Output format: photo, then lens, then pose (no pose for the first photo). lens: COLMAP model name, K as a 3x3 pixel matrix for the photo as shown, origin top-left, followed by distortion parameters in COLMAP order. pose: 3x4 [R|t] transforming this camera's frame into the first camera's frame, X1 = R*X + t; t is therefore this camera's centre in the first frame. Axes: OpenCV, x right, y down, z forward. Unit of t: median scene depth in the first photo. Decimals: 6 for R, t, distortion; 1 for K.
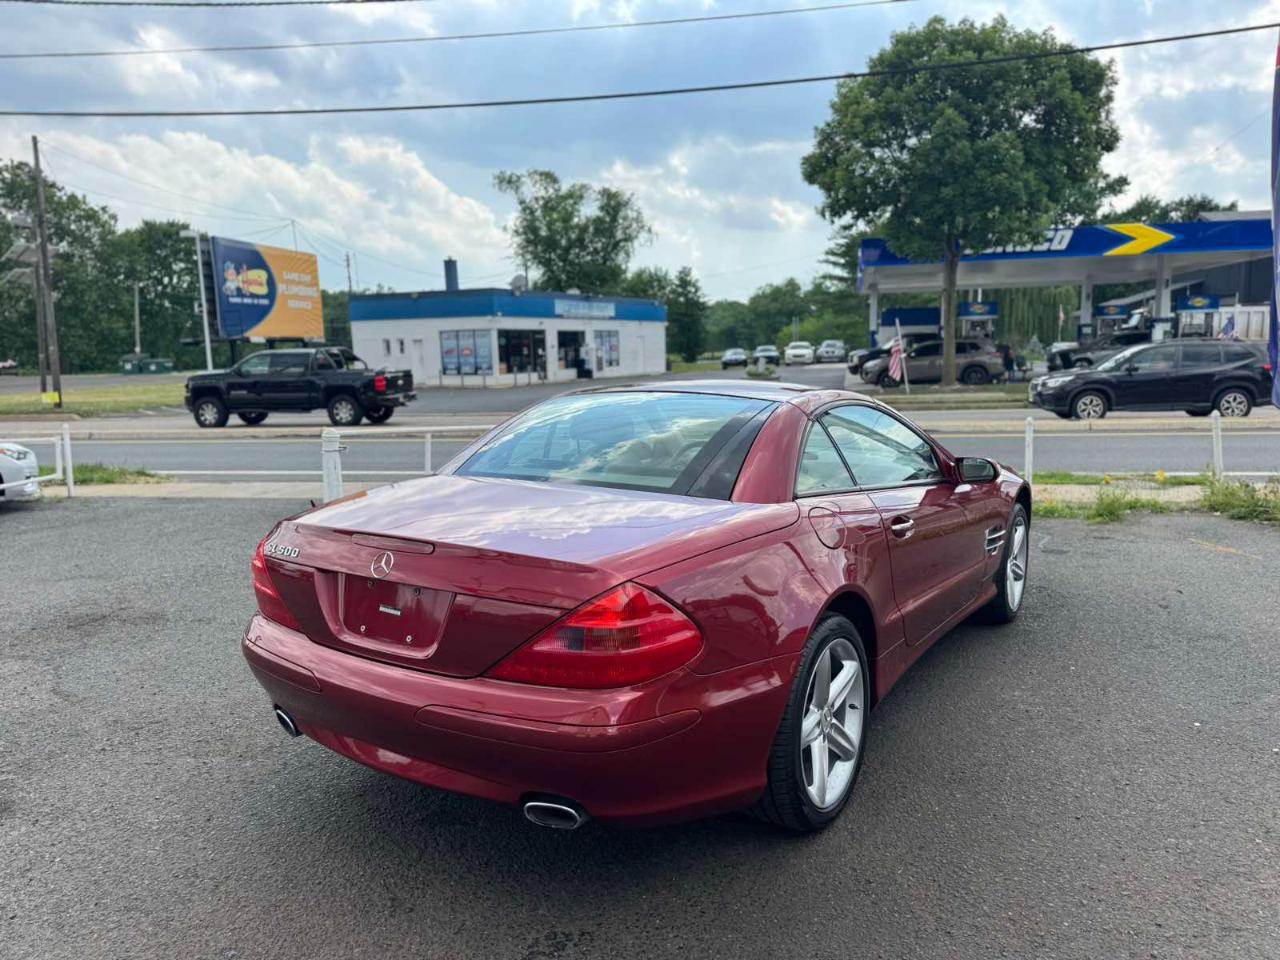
lens RADIAL K [[909.3, 0, 650.0], [0, 909.3, 476.1], [0, 0, 1]] dist [0.031192, -0.042897]
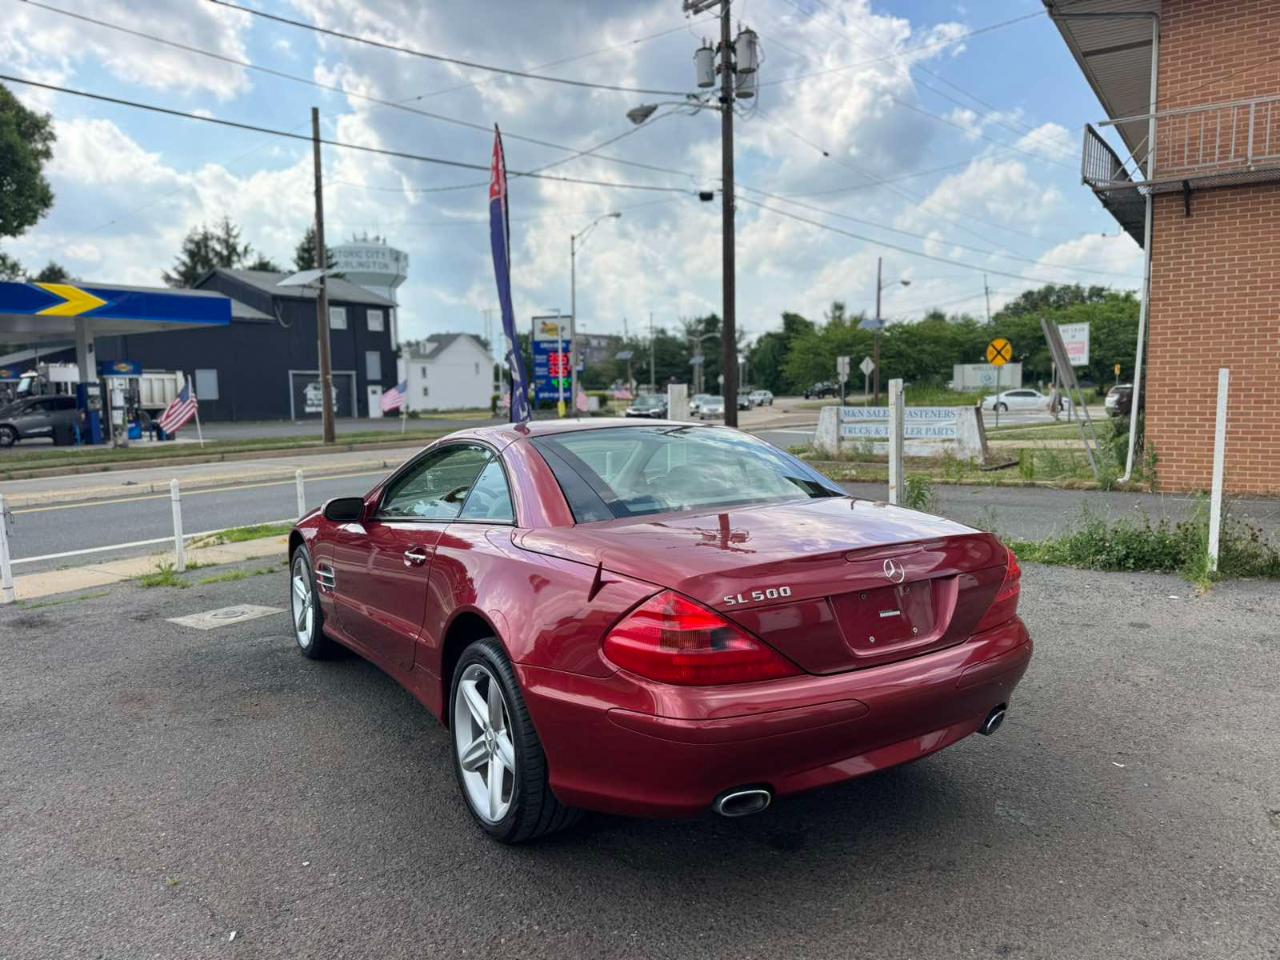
lens RADIAL K [[909.3, 0, 635.7], [0, 909.3, 490.1], [0, 0, 1]] dist [0.031192, -0.042897]
pose [[0.421710, -0.075228, 0.903605, -0.096747], [0.127000, 0.991629, 0.023286, -0.004426], [-0.897793, 0.104938, 0.427734, 0.054982]]
